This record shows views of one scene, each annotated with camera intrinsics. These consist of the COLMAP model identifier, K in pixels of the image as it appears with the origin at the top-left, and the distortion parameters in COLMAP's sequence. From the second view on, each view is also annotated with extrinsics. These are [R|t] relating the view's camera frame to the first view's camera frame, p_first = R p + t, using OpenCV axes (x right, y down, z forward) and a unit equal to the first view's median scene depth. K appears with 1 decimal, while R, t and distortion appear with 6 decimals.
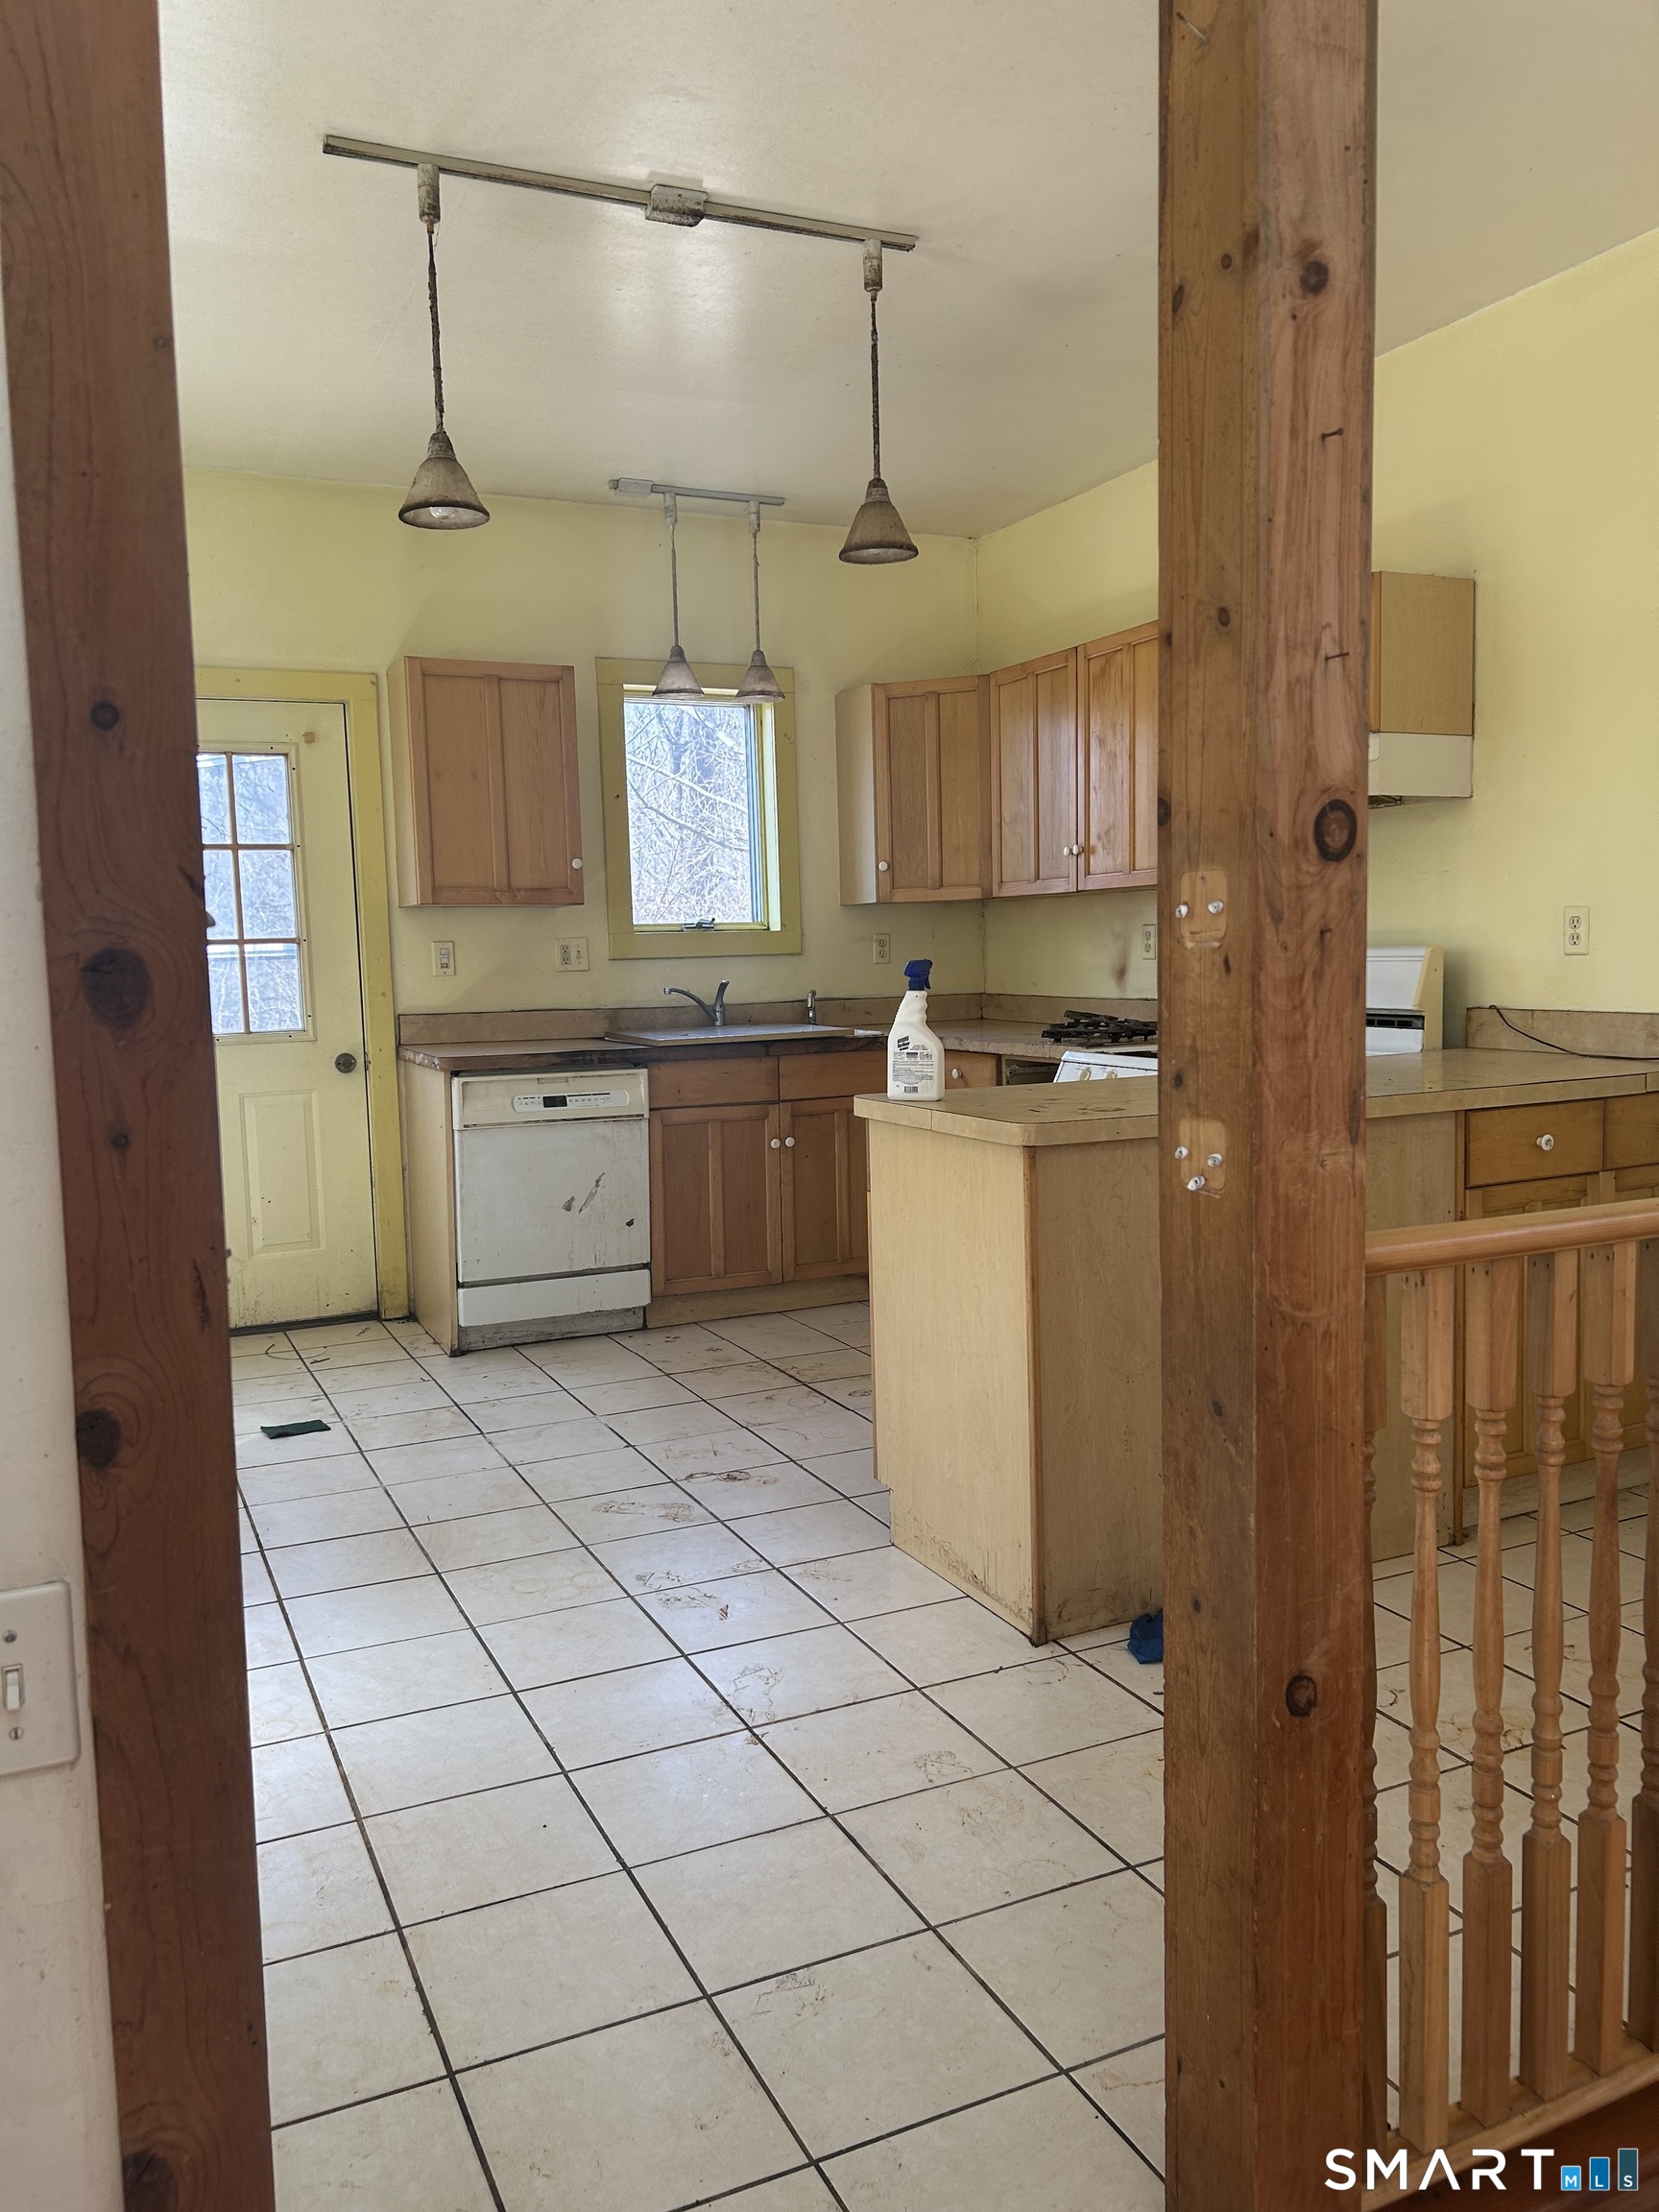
lens RADIAL K [[1673.6, 0, 823.3], [0, 1673.6, 1112.9], [0, 0, 1]] dist [0.052050, -0.063172]
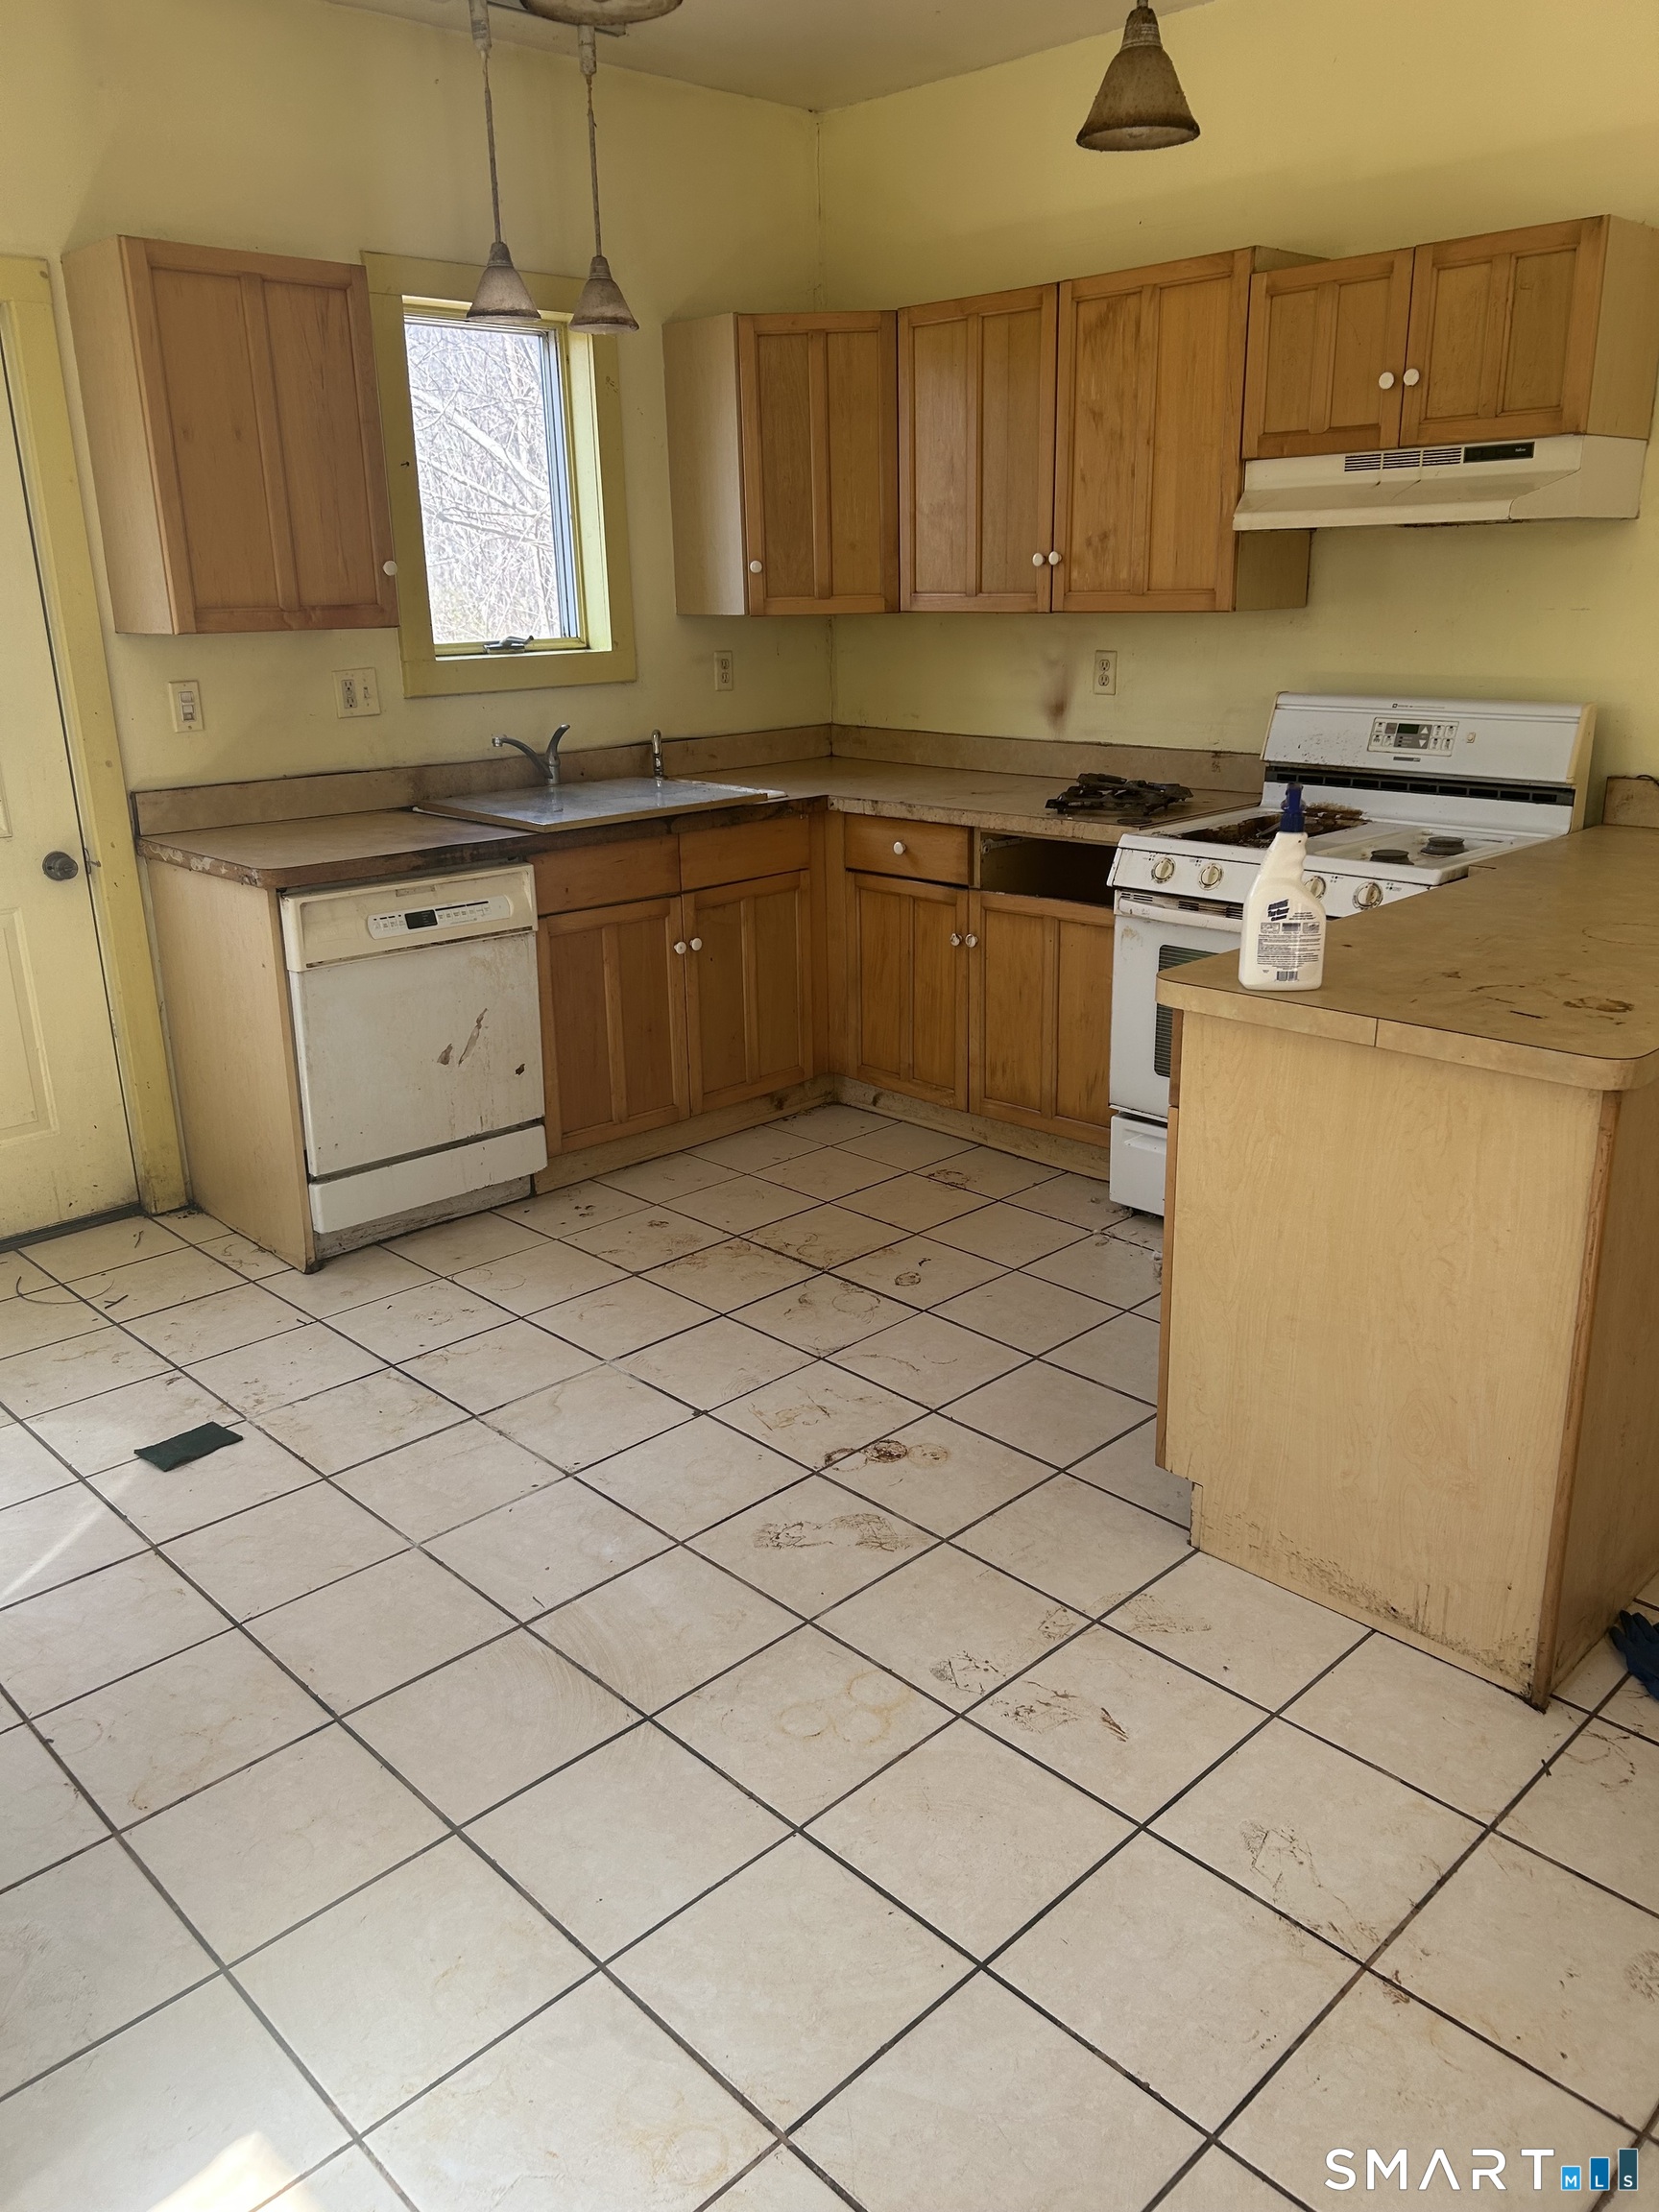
lens RADIAL K [[1673.6, 0, 838.5], [0, 1673.6, 1116.6], [0, 0, 1]] dist [0.052050, -0.063172]
pose [[0.943800, -0.096340, 0.316164, -0.218222], [0.029468, 0.977293, 0.209832, -0.067572], [-0.329200, -0.188723, 0.925209, 0.240186]]
